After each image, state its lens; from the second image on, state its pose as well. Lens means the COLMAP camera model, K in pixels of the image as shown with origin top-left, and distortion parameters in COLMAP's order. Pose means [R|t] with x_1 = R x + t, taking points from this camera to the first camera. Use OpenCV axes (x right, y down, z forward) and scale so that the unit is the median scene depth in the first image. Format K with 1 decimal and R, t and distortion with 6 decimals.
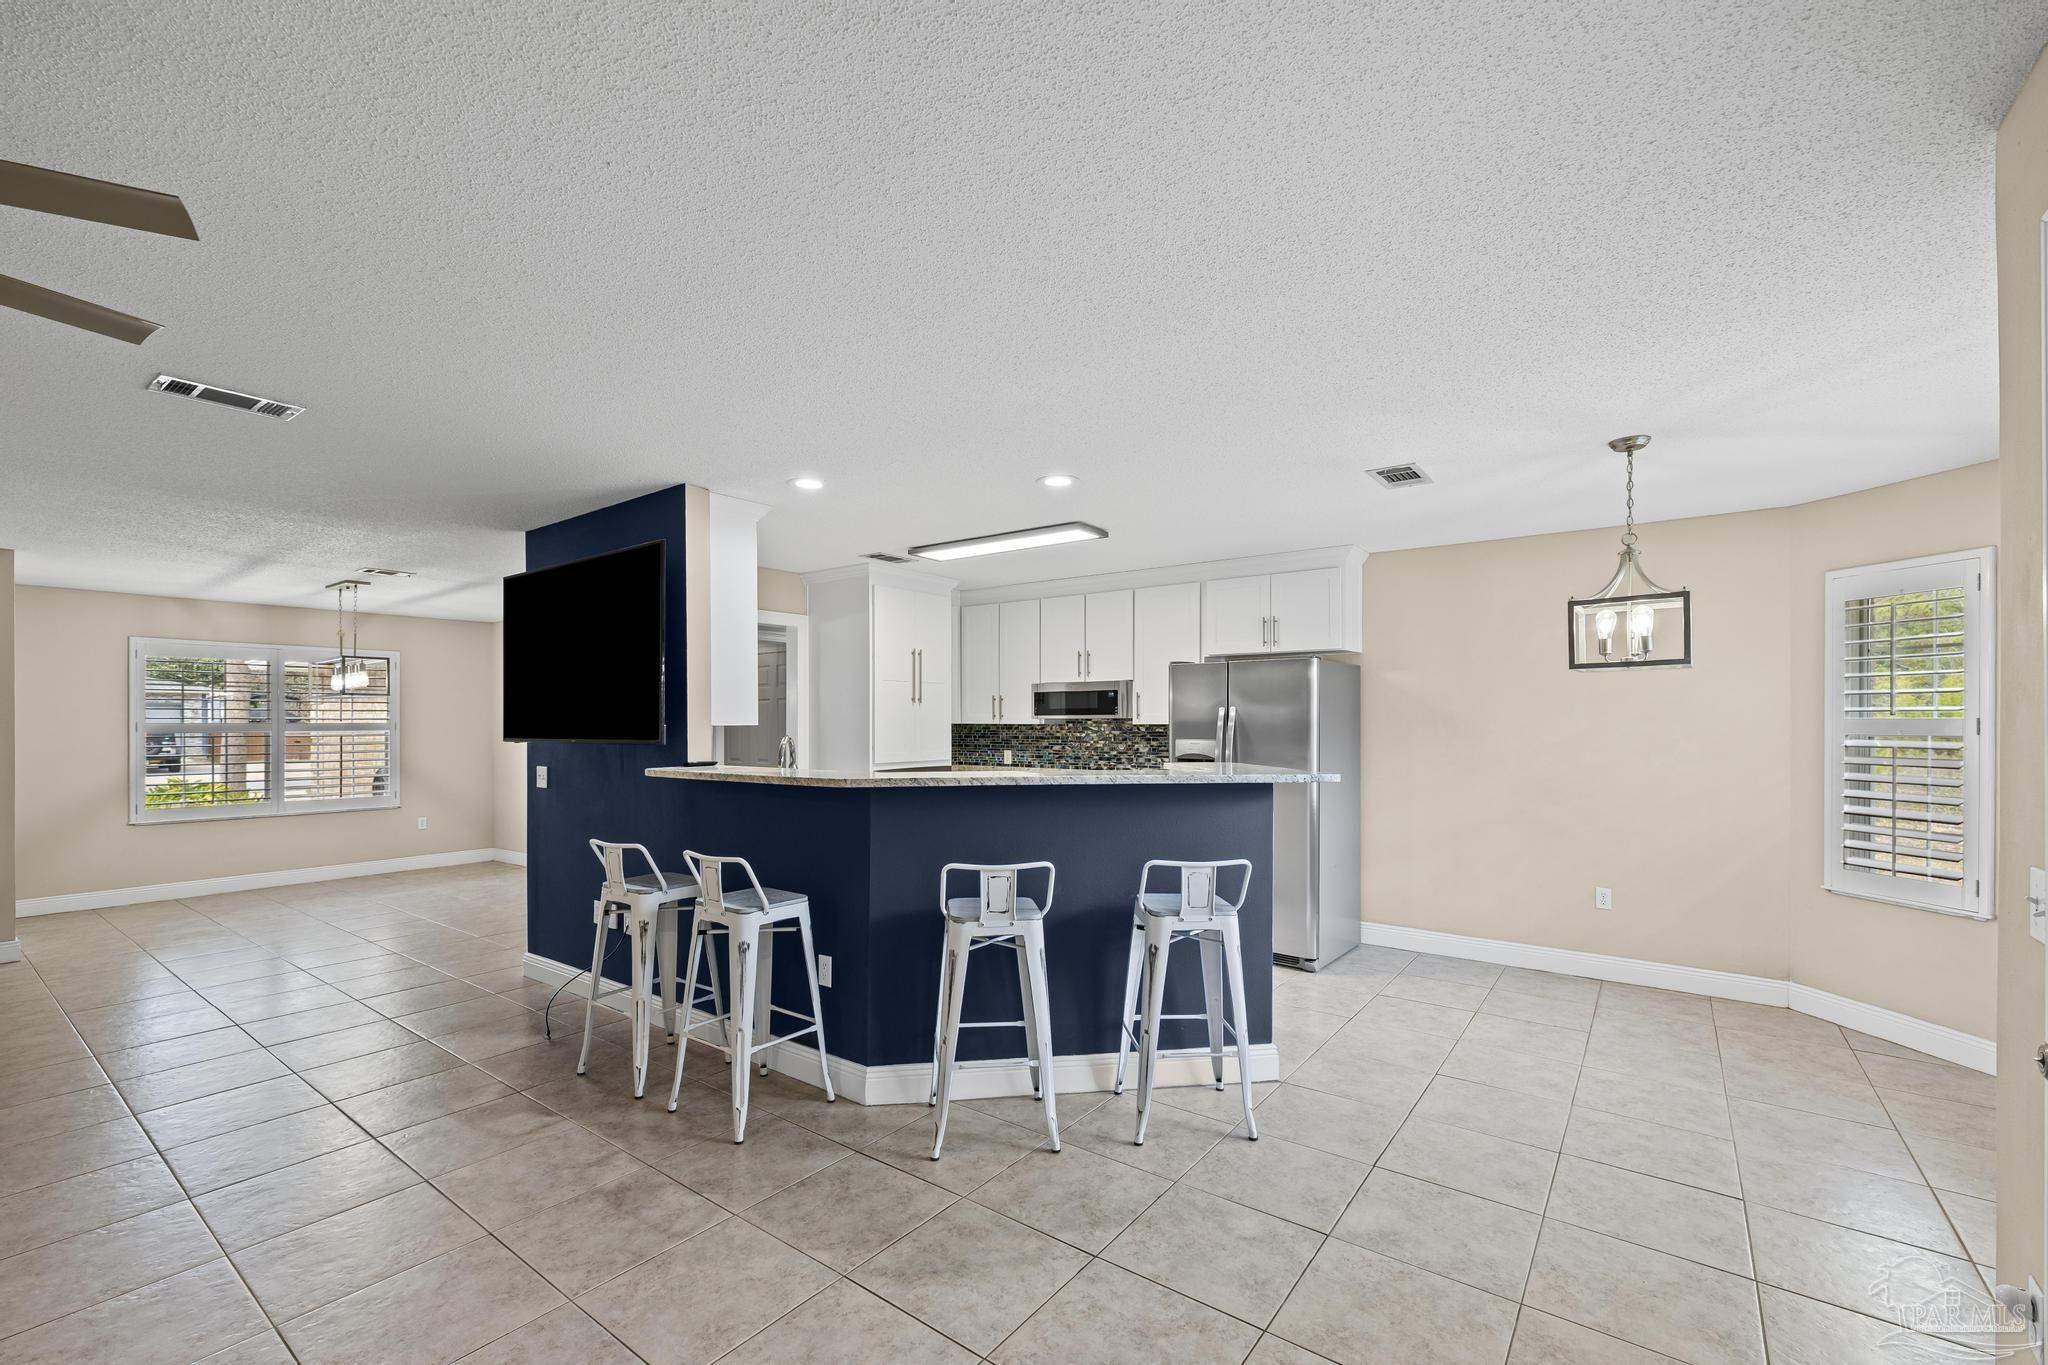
lens RADIAL K [[864.8, 0, 1027.9], [0, 864.8, 722.4], [0, 0, 1]] dist [0.001828, 0.000329]
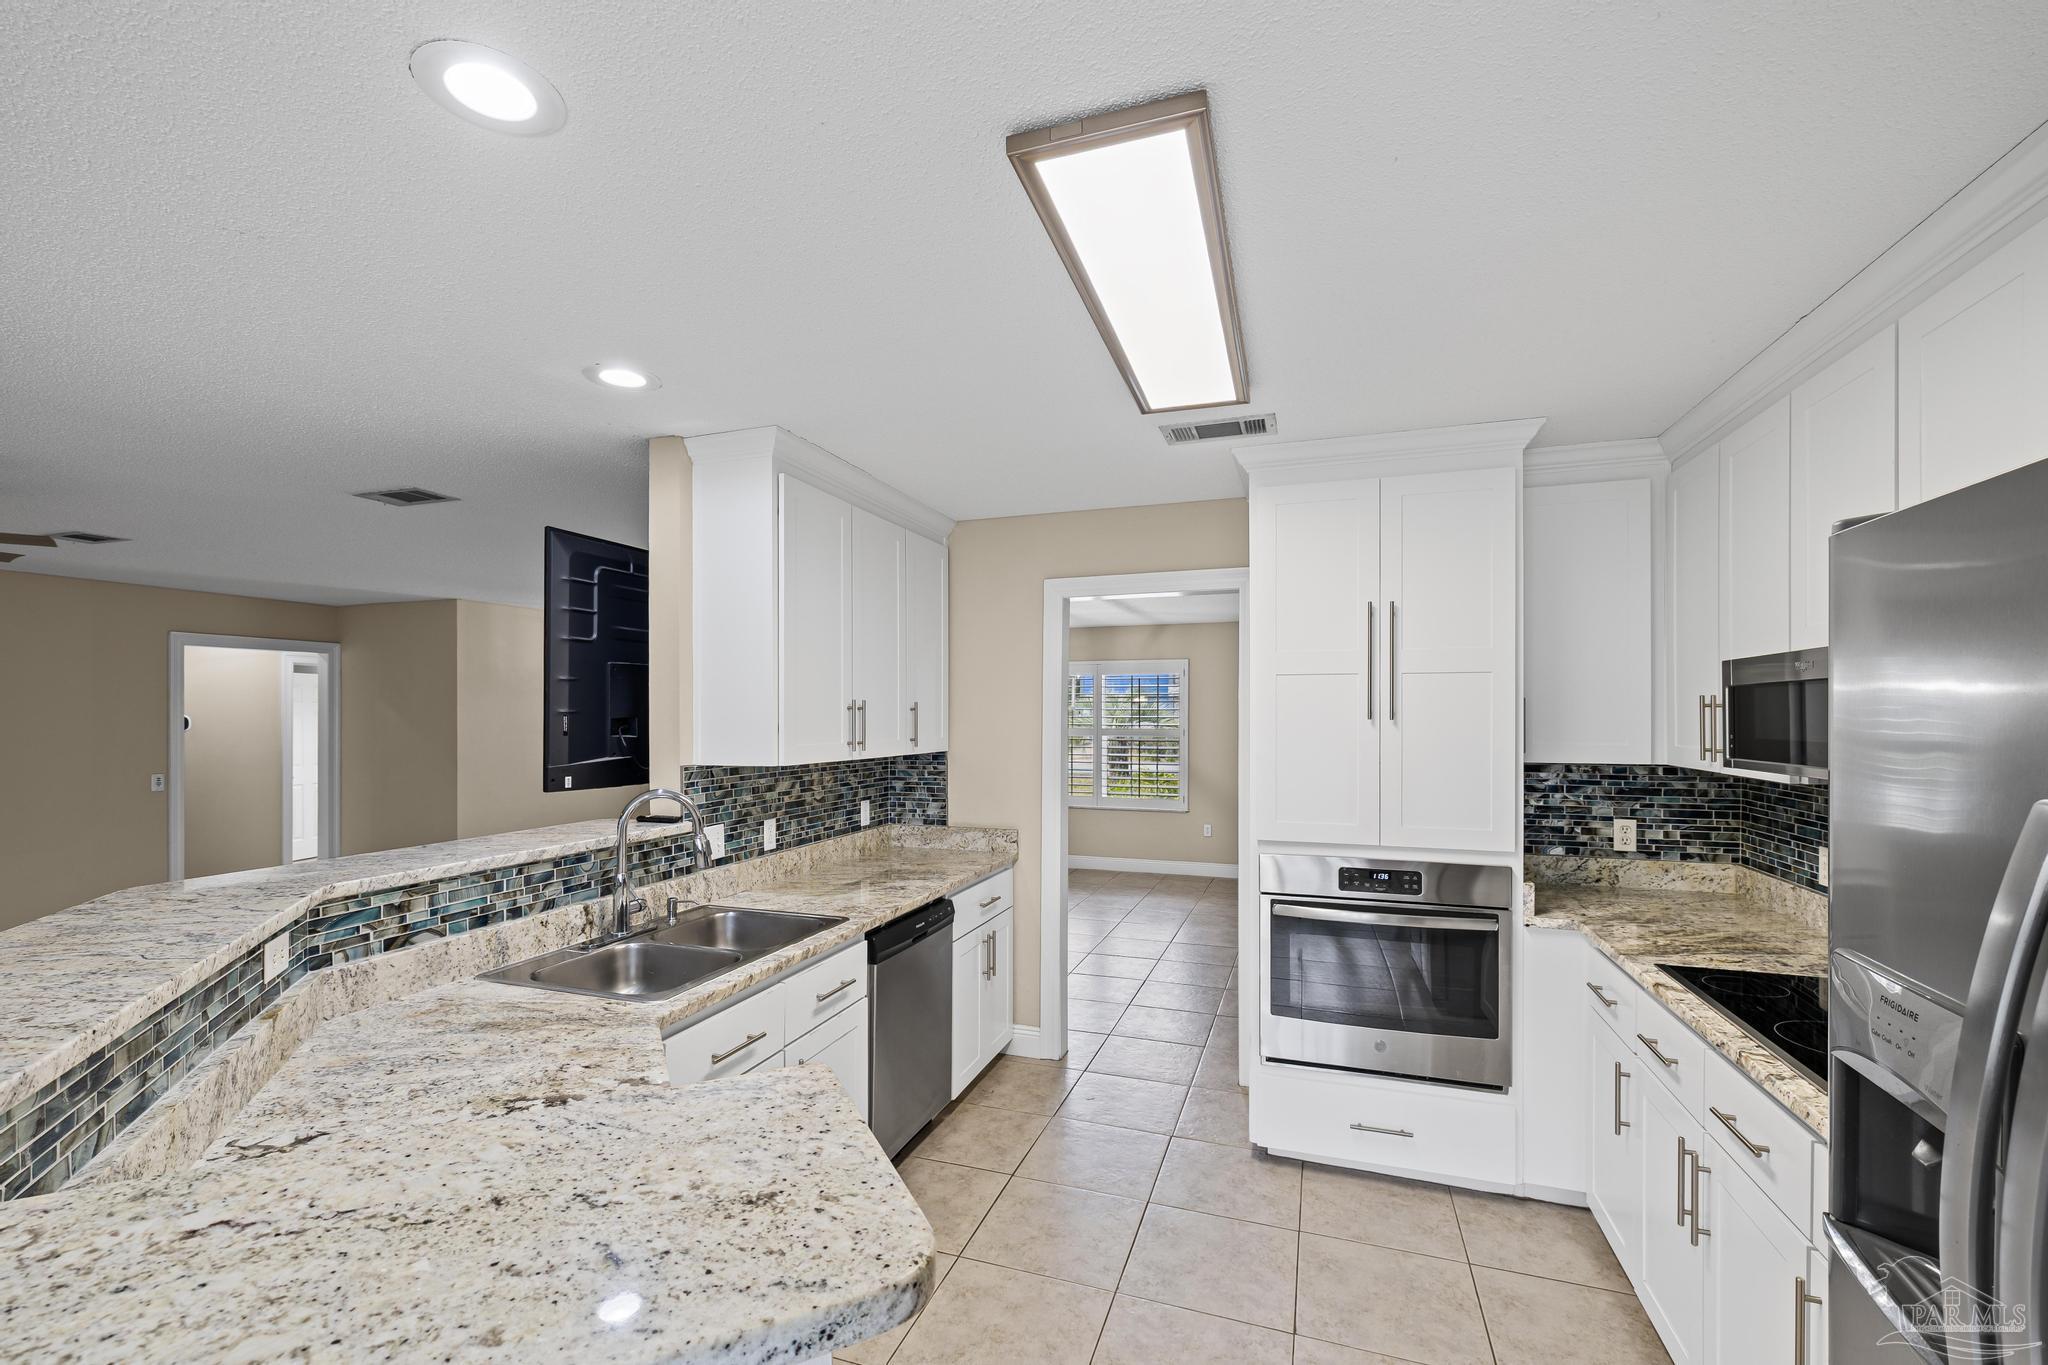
lens RADIAL K [[871.4, 0, 1020.7], [0, 871.4, 710.5], [0, 0, 1]] dist [0.001146, -0.000277]
pose [[0.296864, -0.000065, -0.954920, 0.264531], [-0.003582, 0.999993, -0.001181, -0.027028], [0.954913, 0.003771, 0.296862, 0.692517]]
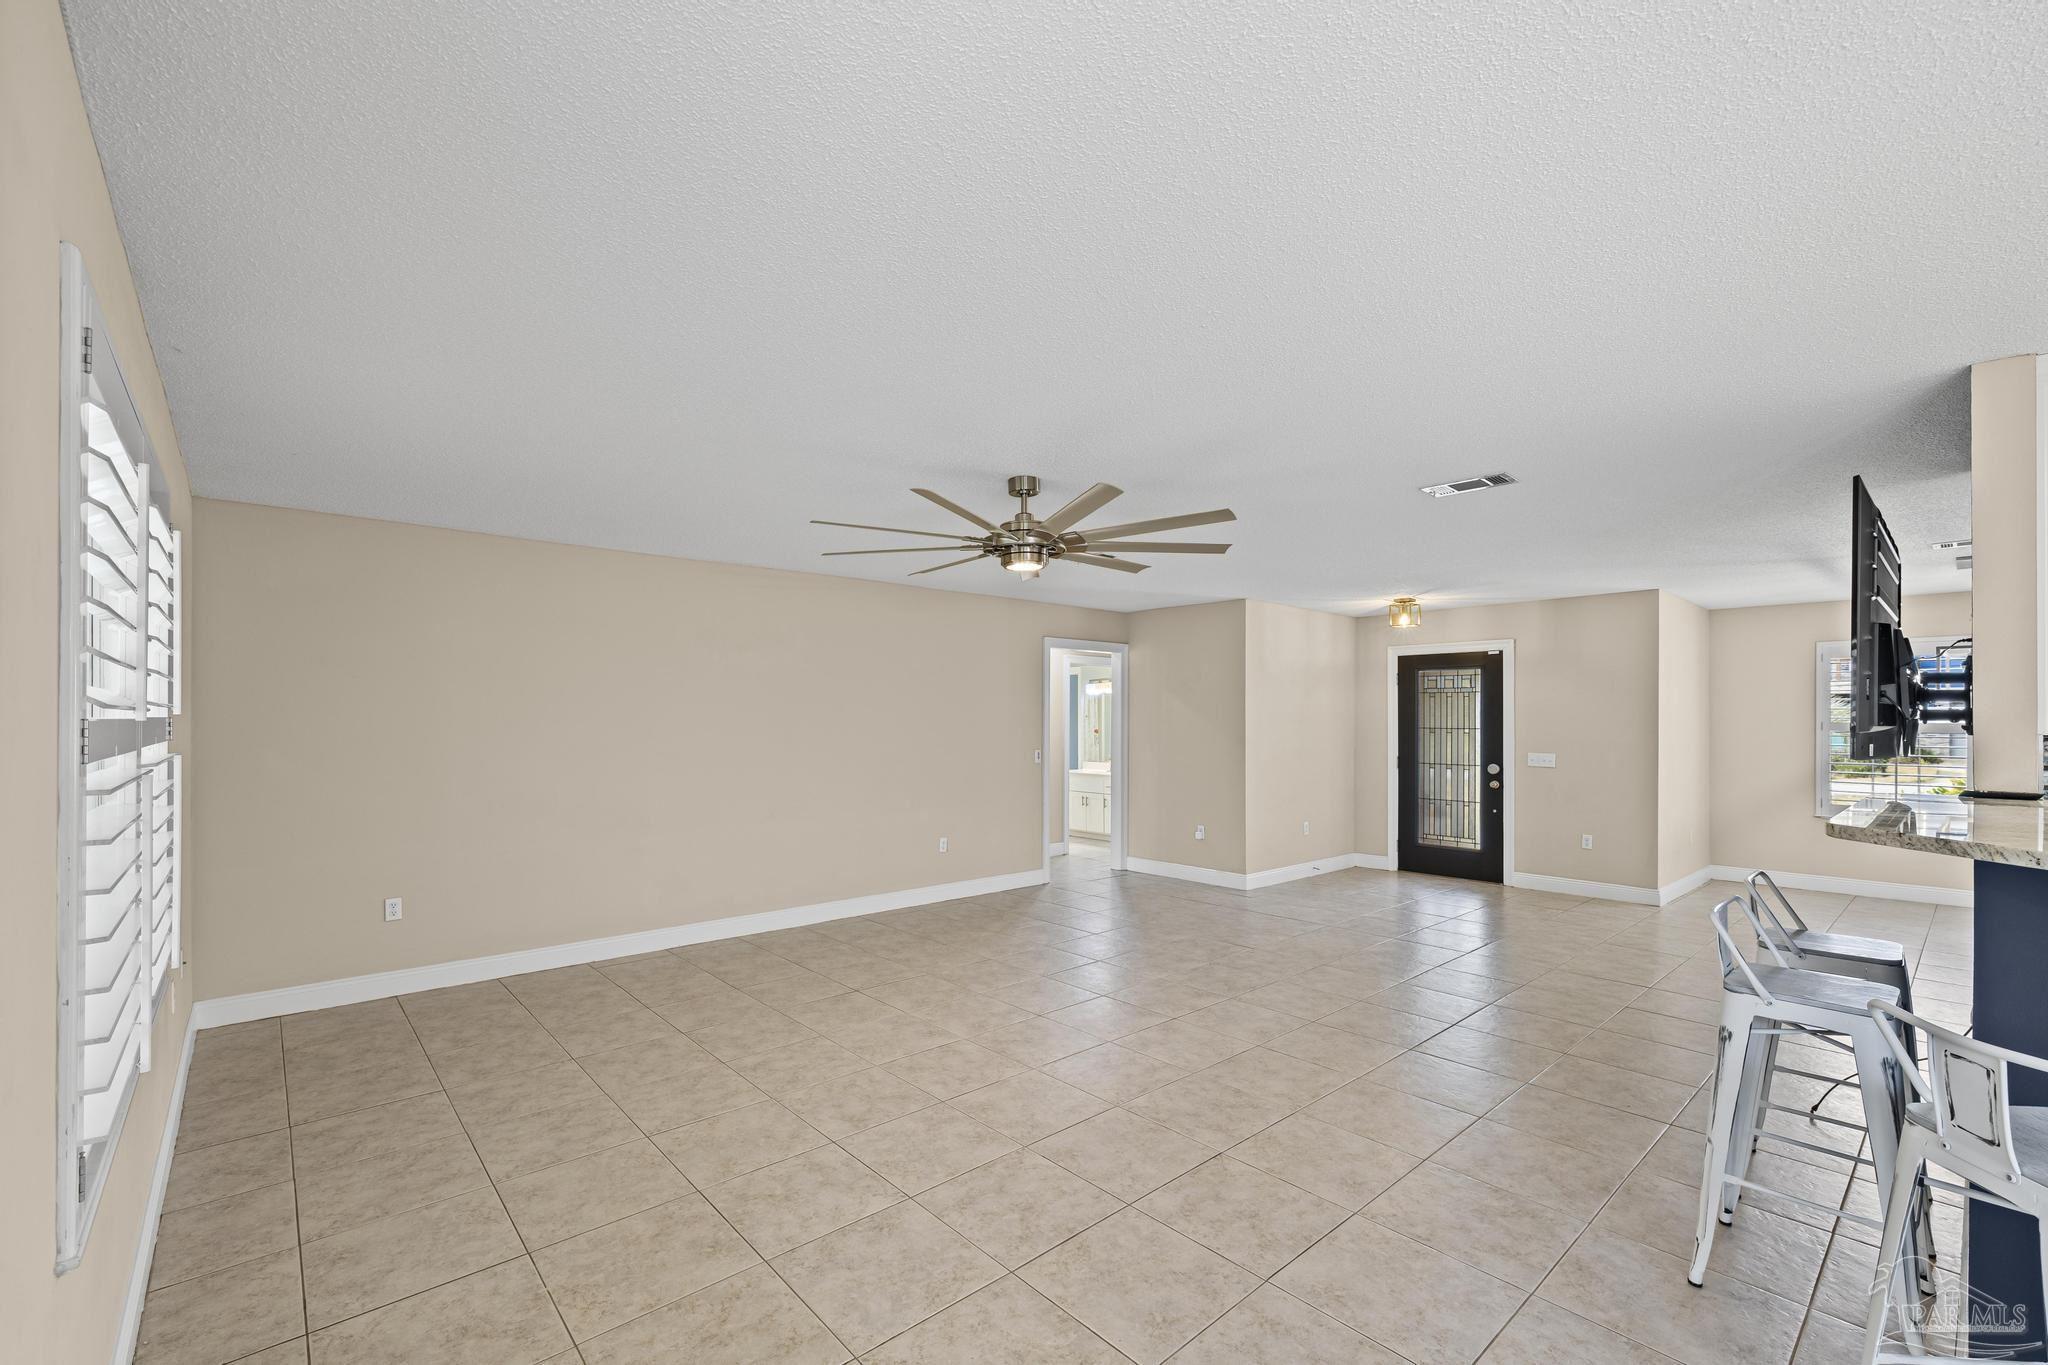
lens RADIAL K [[871.9, 0, 1015.7], [0, 871.9, 718.3], [0, 0, 1]] dist [0.004613, 0.000312]
pose [[-0.205688, 0.004333, -0.978608, 0.256975], [-0.003010, 0.999983, 0.005060, -0.007598], [0.978613, 0.003986, -0.205672, 0.270654]]
